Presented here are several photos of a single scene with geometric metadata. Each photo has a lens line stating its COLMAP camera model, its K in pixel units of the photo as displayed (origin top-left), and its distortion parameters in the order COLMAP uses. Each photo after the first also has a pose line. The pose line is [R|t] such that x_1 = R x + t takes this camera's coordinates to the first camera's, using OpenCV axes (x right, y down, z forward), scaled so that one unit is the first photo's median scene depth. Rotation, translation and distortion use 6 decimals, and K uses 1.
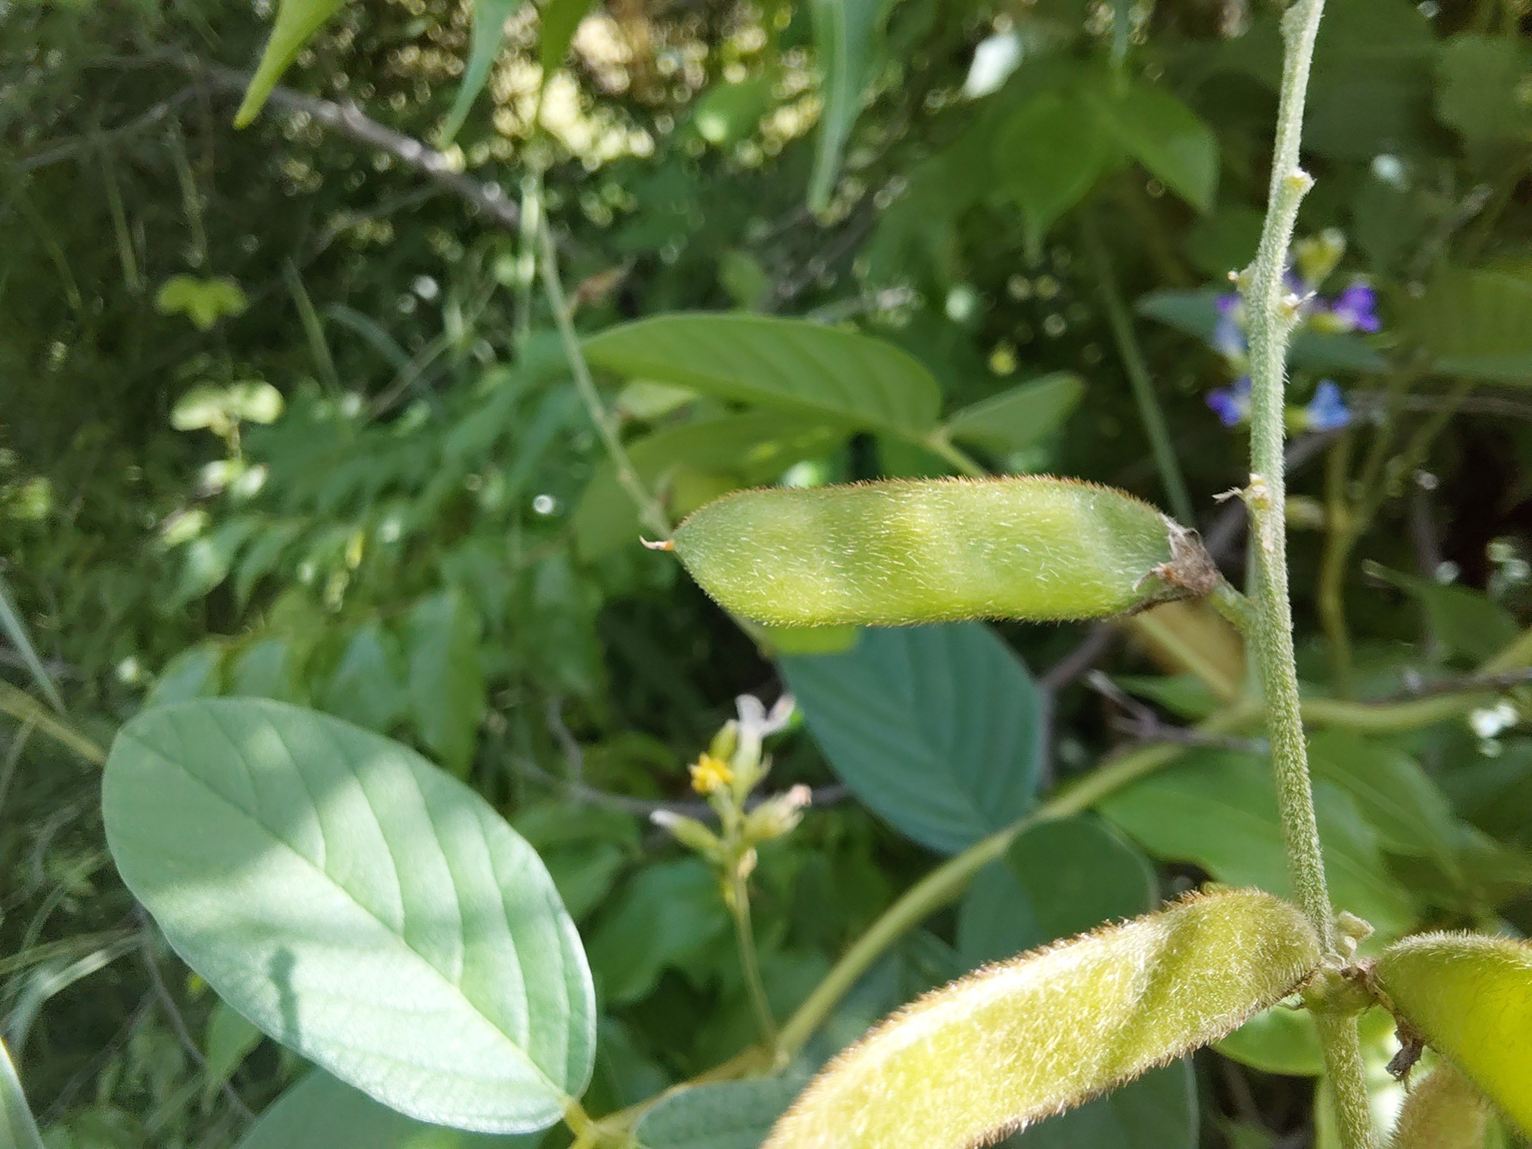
lens RADIAL K [[1129.9, 0, 766.0], [0, 1129.9, 574.5], [0, 0, 1]] dist [0.004607, -0.065755]
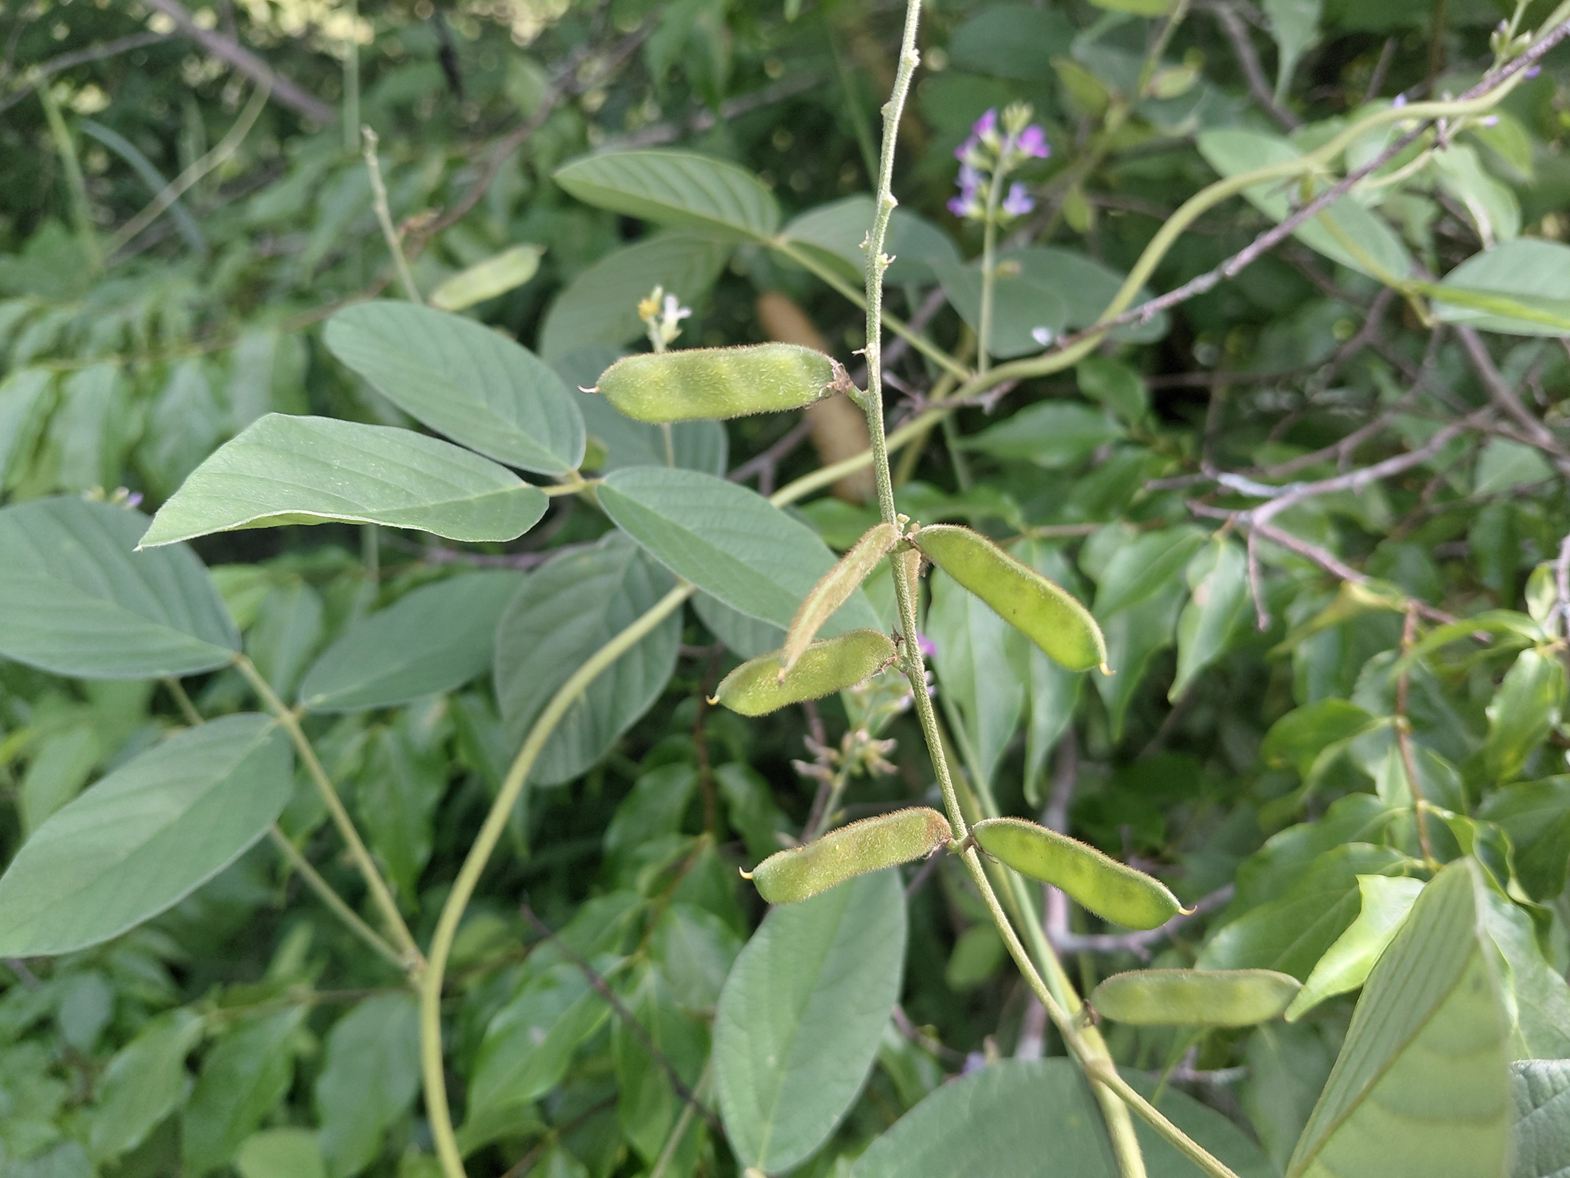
lens RADIAL K [[1172.7, 0, 785.0], [0, 1172.7, 589.0], [0, 0, 1]] dist [-0.109127, -0.001297]
pose [[0.930567, -0.141234, 0.337783, -0.560440], [0.008662, 0.930835, 0.365337, -0.466473], [-0.366019, -0.337044, 0.867428, -1.088560]]
